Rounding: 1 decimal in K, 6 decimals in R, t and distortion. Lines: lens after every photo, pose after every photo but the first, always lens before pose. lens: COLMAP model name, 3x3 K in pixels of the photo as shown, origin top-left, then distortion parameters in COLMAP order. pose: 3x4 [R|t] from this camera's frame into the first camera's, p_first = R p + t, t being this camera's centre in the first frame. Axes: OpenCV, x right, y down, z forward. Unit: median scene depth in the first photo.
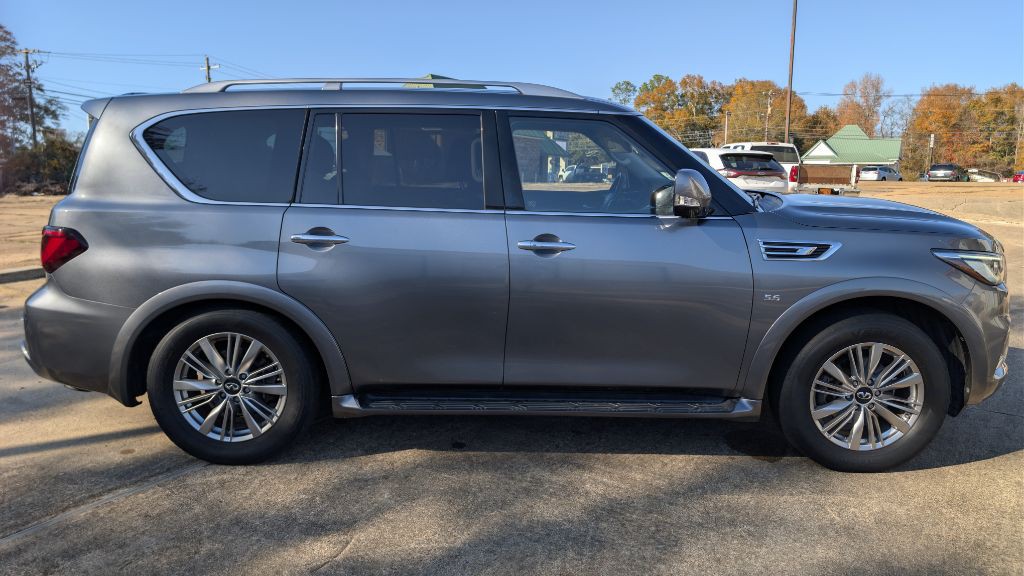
lens RADIAL K [[738.7, 0, 515.0], [0, 738.7, 284.9], [0, 0, 1]] dist [0.017006, -0.002010]
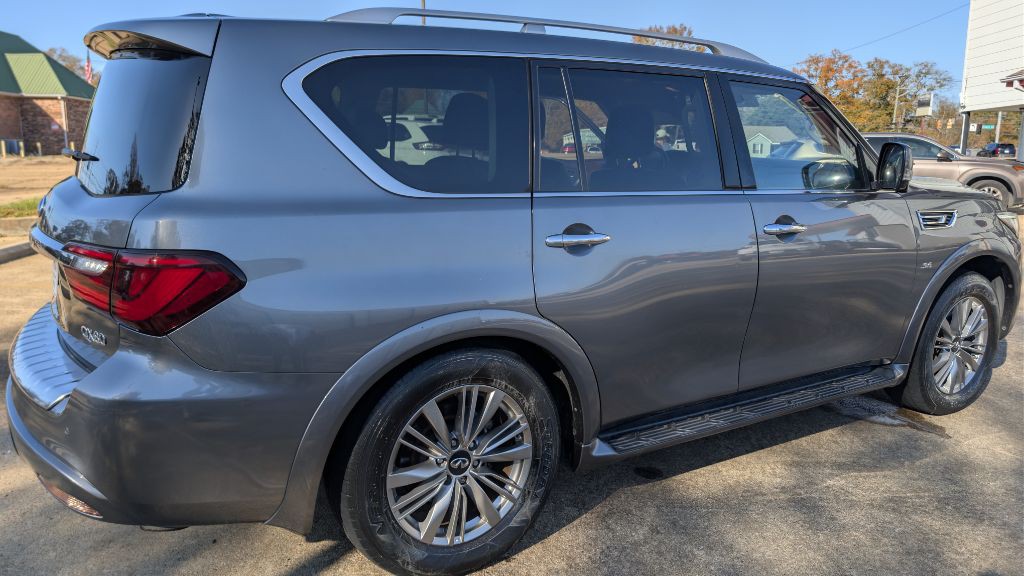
lens RADIAL K [[740.4, 0, 518.2], [0, 740.4, 287.8], [0, 0, 1]] dist [0.017871, -0.009752]
pose [[0.846749, -0.102622, 0.522000, -0.679476], [0.081262, 0.994653, 0.063726, -0.063833], [-0.525749, -0.011541, 0.850561, 0.390859]]
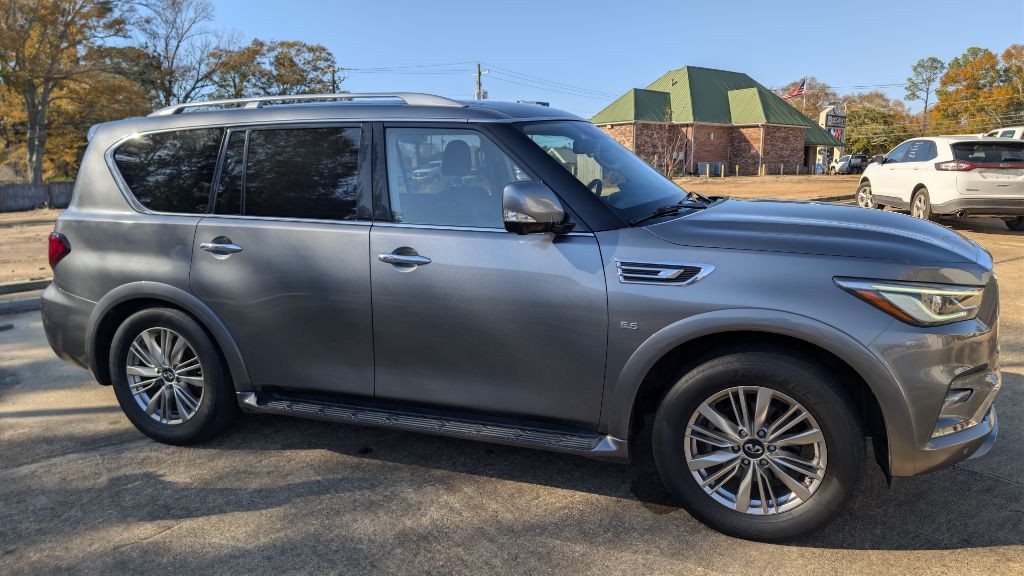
lens RADIAL K [[740.4, 0, 518.2], [0, 740.4, 287.8], [0, 0, 1]] dist [0.017871, -0.009752]
pose [[0.935243, 0.041618, -0.351552, 0.512143], [-0.037645, 0.999127, 0.018133, -0.037151], [0.352000, -0.003725, 0.935993, 0.127212]]
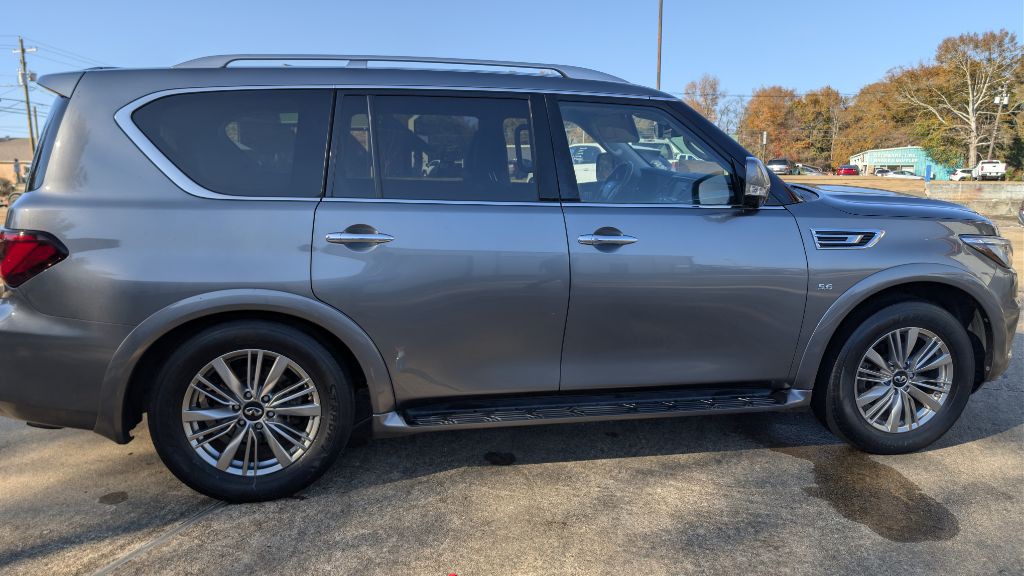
lens RADIAL K [[740.4, 0, 518.2], [0, 740.4, 287.8], [0, 0, 1]] dist [0.017871, -0.009752]
pose [[0.980194, -0.034434, 0.195025, -0.245046], [0.032584, 0.999388, 0.012686, -0.007346], [-0.195343, -0.006080, 0.980716, 0.095398]]
